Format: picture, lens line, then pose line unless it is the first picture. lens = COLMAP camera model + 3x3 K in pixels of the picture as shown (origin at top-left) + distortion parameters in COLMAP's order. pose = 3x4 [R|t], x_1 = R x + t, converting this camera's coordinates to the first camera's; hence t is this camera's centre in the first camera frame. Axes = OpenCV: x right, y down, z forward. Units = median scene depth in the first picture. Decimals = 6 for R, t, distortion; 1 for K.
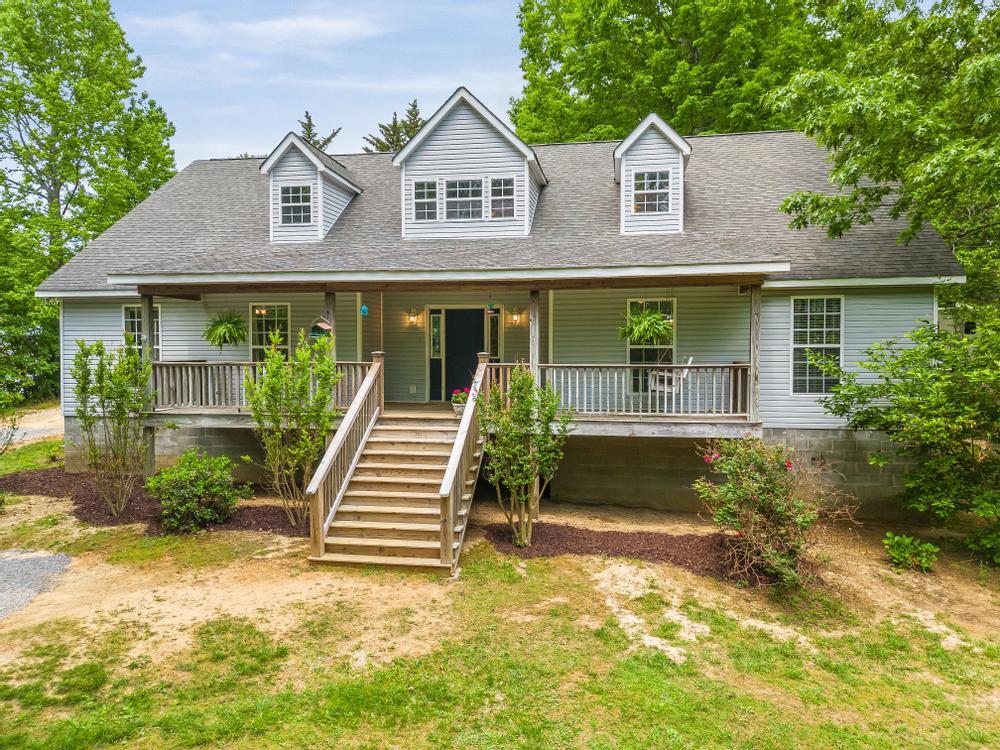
lens RADIAL K [[717.3, 0, 503.9], [0, 717.3, 374.3], [0, 0, 1]] dist [0.066299, -0.075871]
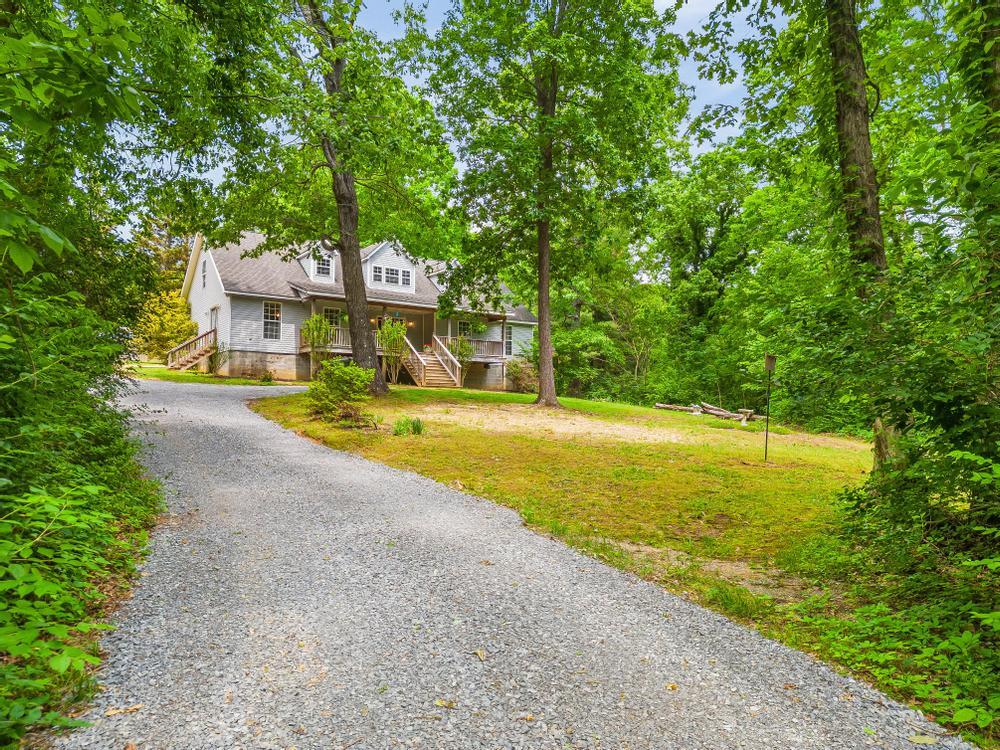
lens RADIAL K [[717.3, 0, 503.9], [0, 717.3, 374.3], [0, 0, 1]] dist [0.066299, -0.075871]
pose [[0.720898, 0.056308, 0.690750, -1.501104], [0.031168, 0.993051, -0.113480, 0.399475], [-0.692340, 0.103337, 0.714134, -1.040832]]
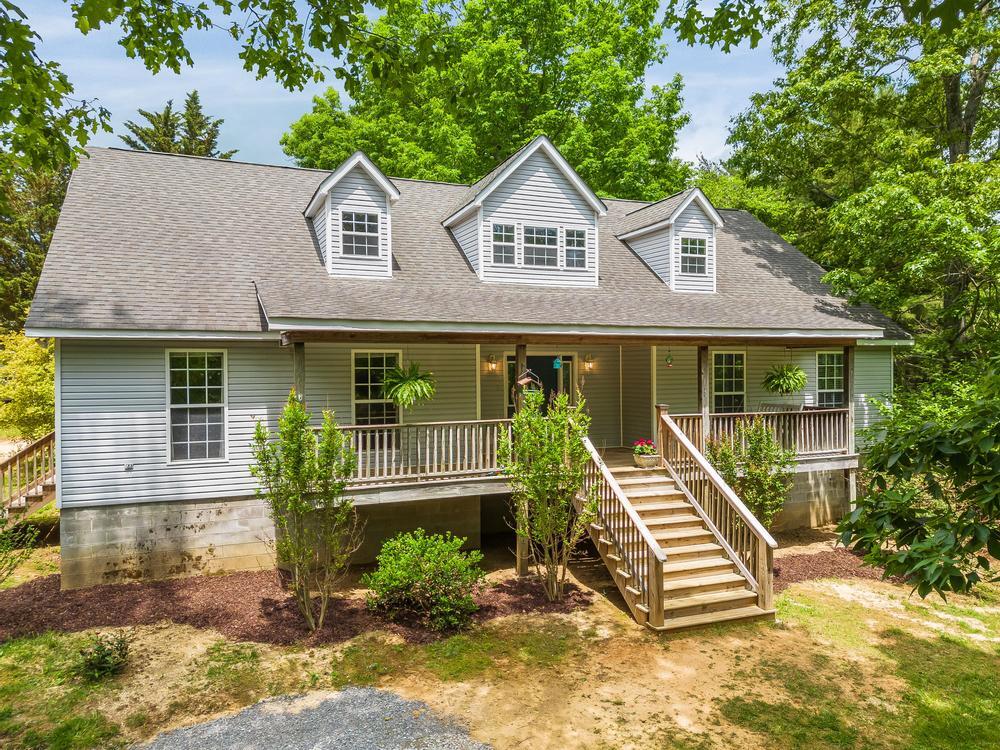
lens RADIAL K [[717.3, 0, 503.9], [0, 717.3, 374.3], [0, 0, 1]] dist [0.066299, -0.075871]
pose [[0.849363, -0.003429, 0.527798, -0.623948], [0.031131, 0.998564, -0.043610, -0.025504], [-0.526890, 0.053471, 0.848250, 0.196795]]
